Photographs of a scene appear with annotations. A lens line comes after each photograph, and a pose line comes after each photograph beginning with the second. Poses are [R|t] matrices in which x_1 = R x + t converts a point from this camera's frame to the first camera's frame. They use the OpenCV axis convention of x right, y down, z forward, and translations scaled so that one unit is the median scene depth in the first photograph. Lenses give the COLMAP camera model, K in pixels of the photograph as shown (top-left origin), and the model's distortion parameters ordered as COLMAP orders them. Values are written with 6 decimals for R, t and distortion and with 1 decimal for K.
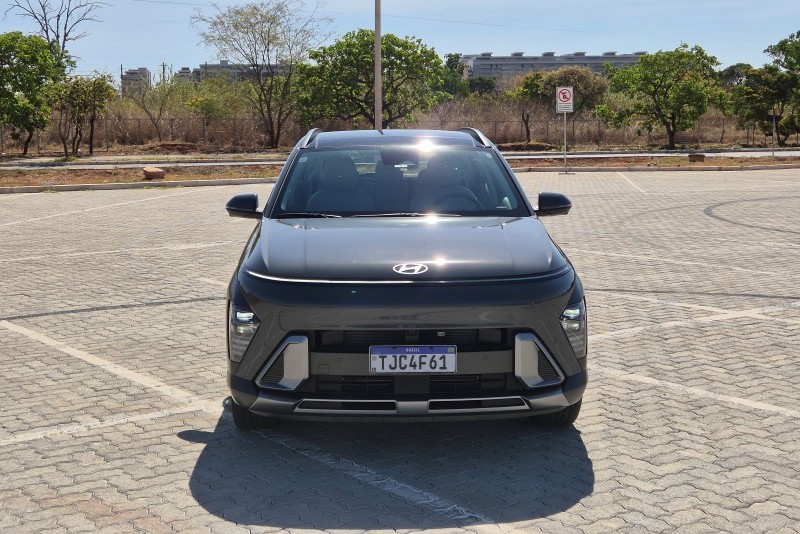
lens RADIAL K [[1063.0, 0, 397.5], [0, 1063.0, 241.4], [0, 0, 1]] dist [0.075106, -0.041425]
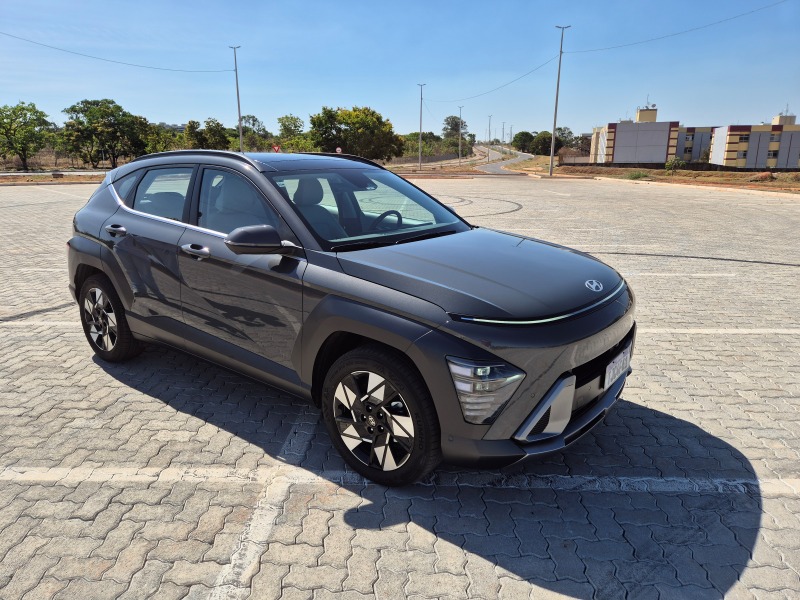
lens RADIAL K [[537.0, 0, 402.7], [0, 537.0, 286.2], [0, 0, 1]] dist [0.073896, -0.068325]
pose [[0.630954, -0.167931, 0.757427, -0.449547], [0.072916, 0.984807, 0.157603, -0.063540], [-0.772386, -0.044212, 0.633613, 0.689182]]
